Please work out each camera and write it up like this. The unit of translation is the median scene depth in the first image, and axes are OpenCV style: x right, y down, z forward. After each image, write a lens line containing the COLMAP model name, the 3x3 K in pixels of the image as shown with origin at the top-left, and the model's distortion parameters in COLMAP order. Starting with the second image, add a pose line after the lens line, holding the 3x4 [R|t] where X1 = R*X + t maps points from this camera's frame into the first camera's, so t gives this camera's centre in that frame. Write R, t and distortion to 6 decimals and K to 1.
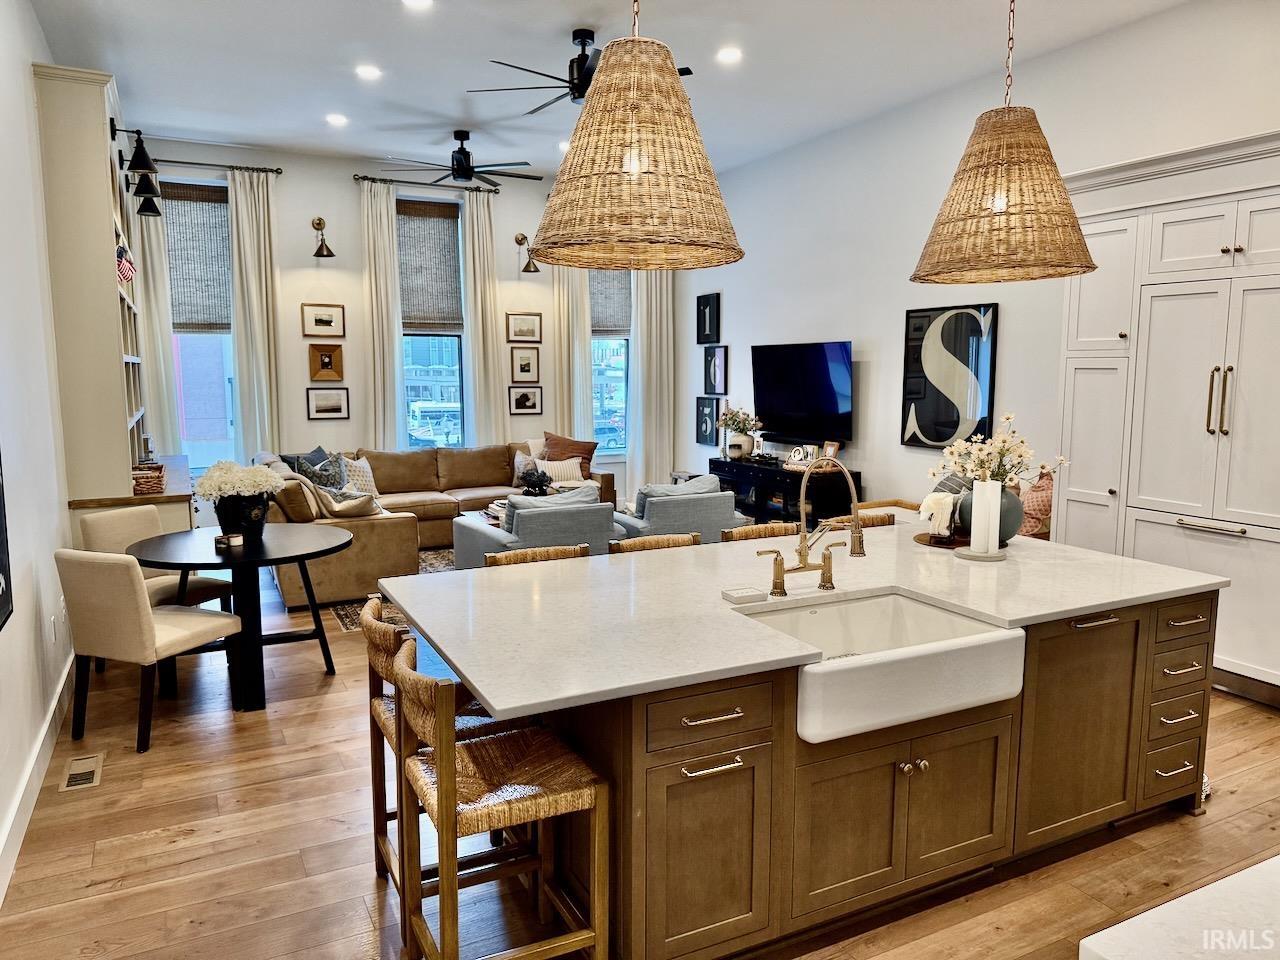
lens RADIAL K [[906.9, 0, 631.7], [0, 906.9, 487.9], [0, 0, 1]] dist [0.046229, -0.058553]
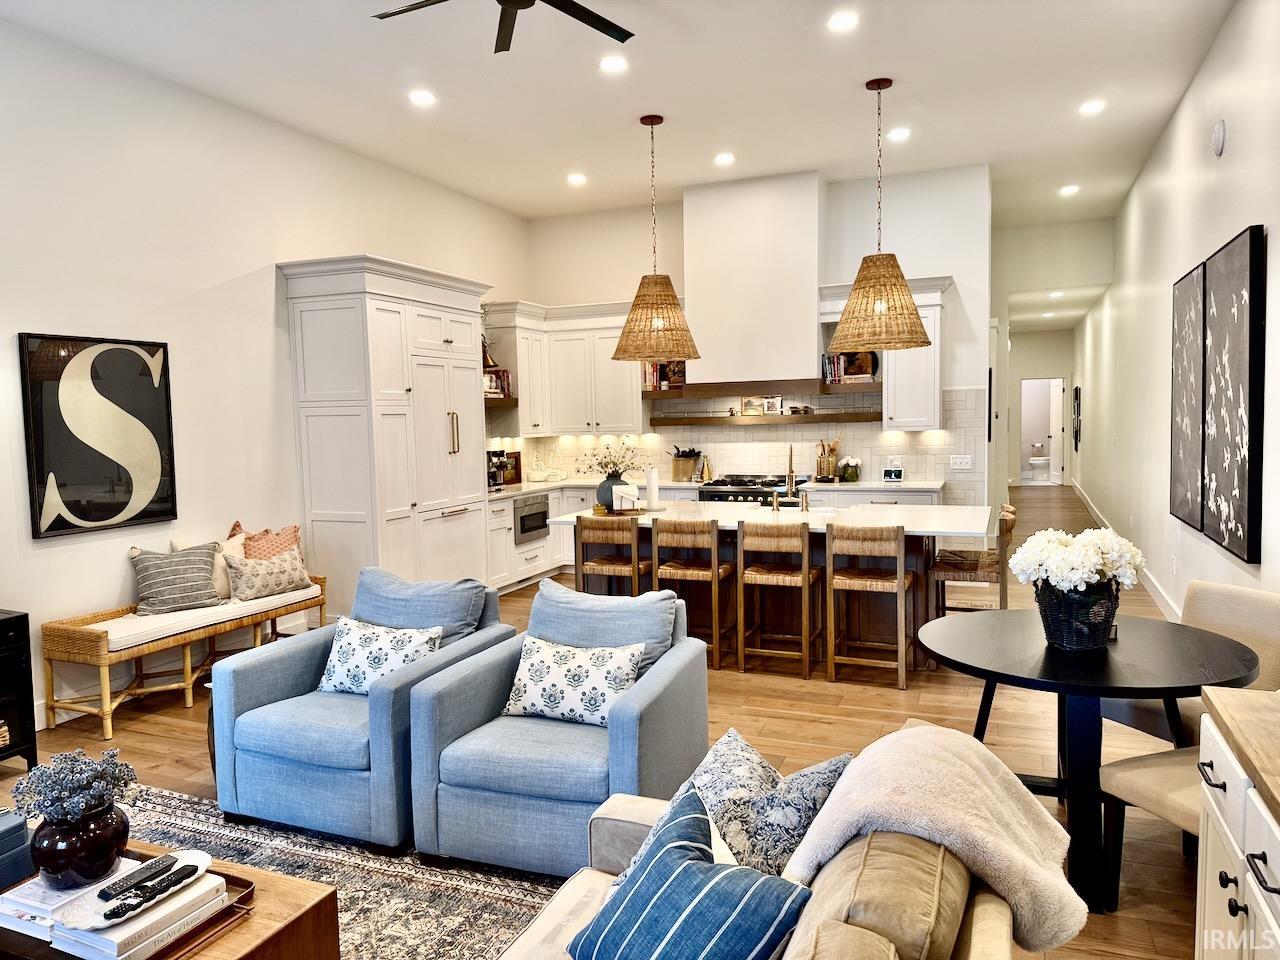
lens RADIAL K [[906.9, 0, 631.7], [0, 906.9, 487.9], [0, 0, 1]] dist [0.046229, -0.058553]
pose [[-0.657494, -0.044293, 0.752157, -0.724265], [0.126441, 0.977628, 0.168098, -0.213456], [-0.742775, 0.205627, -0.637184, 1.679677]]
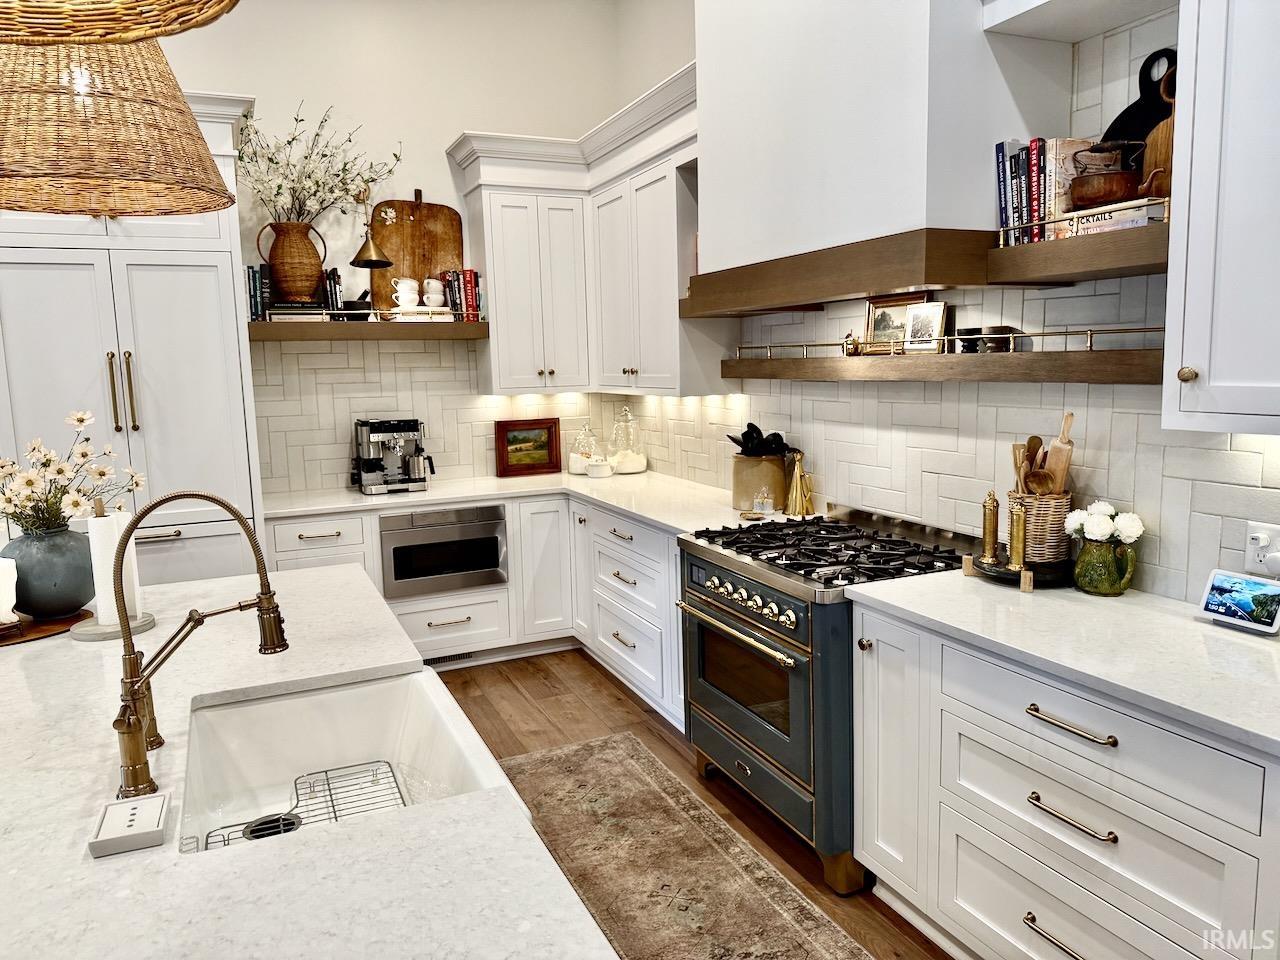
lens RADIAL K [[906.9, 0, 631.7], [0, 906.9, 487.9], [0, 0, 1]] dist [0.046229, -0.058553]
pose [[0.056003, -0.141817, 0.988307, -0.180020], [0.161857, 0.978057, 0.131175, -0.038879], [-0.985224, 0.152618, 0.077728, 0.436579]]
